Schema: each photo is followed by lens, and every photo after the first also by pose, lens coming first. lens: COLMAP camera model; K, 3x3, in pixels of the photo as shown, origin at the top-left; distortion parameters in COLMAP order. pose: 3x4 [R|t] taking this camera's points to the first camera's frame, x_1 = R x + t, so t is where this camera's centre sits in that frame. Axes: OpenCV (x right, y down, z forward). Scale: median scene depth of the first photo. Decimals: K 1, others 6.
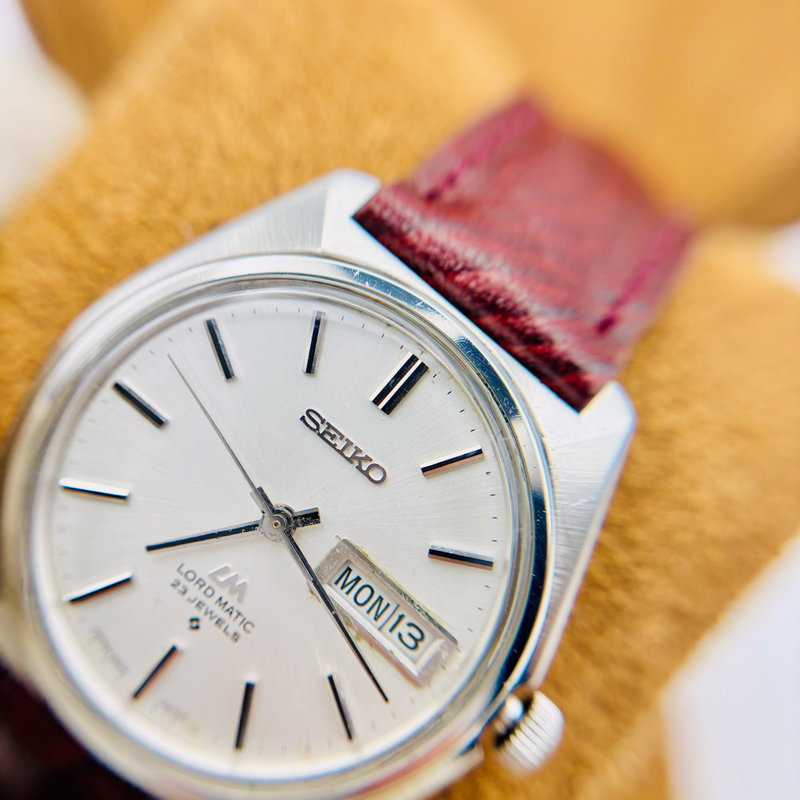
lens RADIAL K [[931.1, 0, 378.1], [0, 931.1, 398.3], [0, 0, 1]] dist [0.429181, 0.005803]
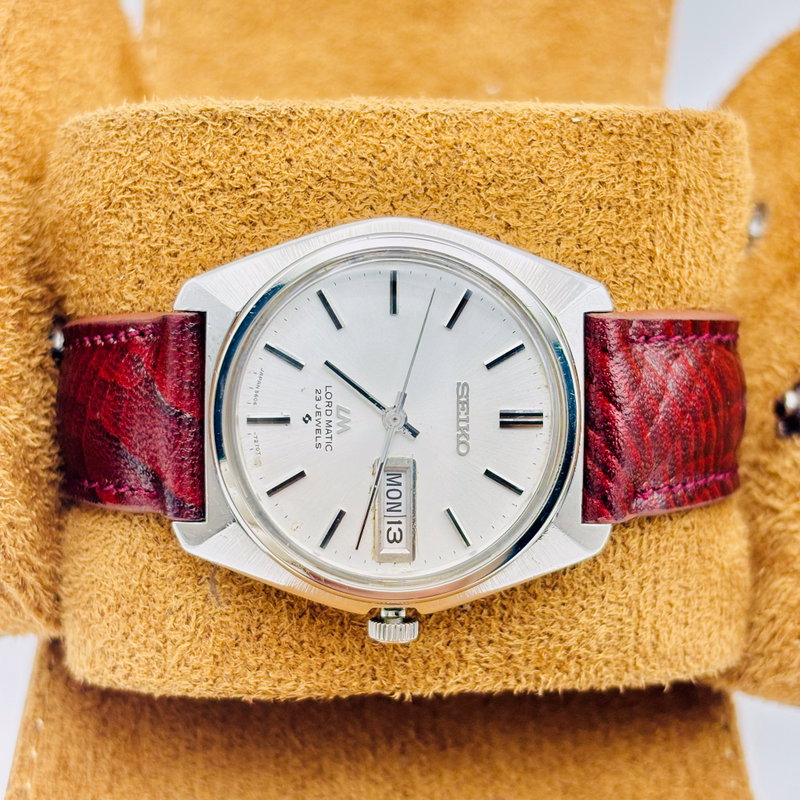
lens RADIAL K [[1623.7, 0, 420.4], [0, 1623.7, 395.3], [0, 0, 1]] dist [-0.406048, 9.582848]
pose [[0.636520, 0.757082, 0.147204, -0.471281], [-0.766770, 0.641746, 0.015018, 0.041303], [-0.083097, -0.122431, 0.988992, -1.452059]]
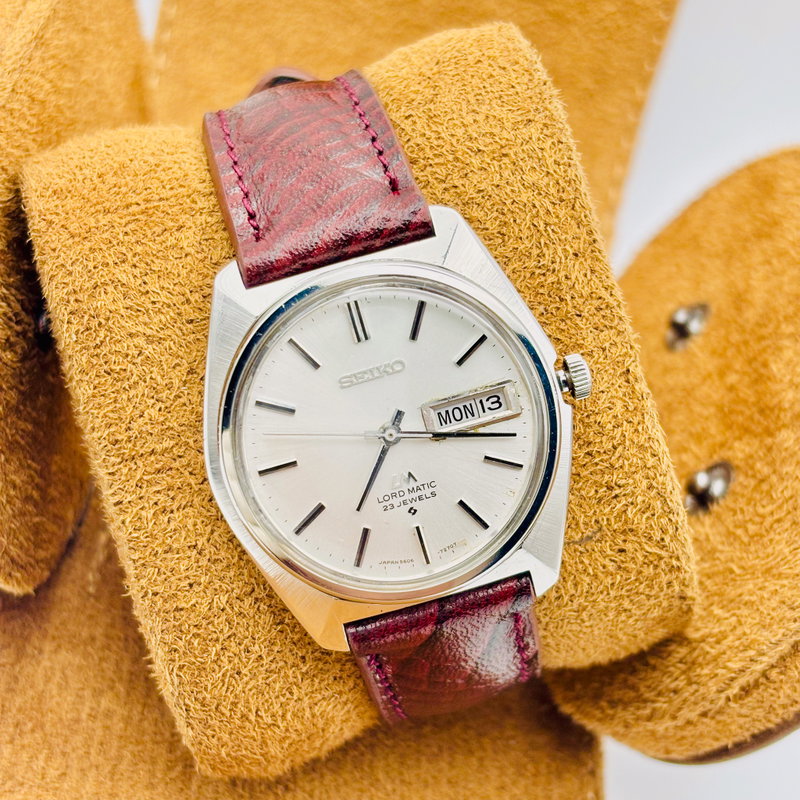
lens RADIAL K [[1623.7, 0, 420.4], [0, 1623.7, 395.3], [0, 0, 1]] dist [-0.406048, 9.582848]
pose [[0.545700, -0.834001, 0.081574, -0.242522], [0.829909, 0.551356, 0.085192, -0.090963], [-0.116026, 0.021210, 0.993020, -1.677403]]
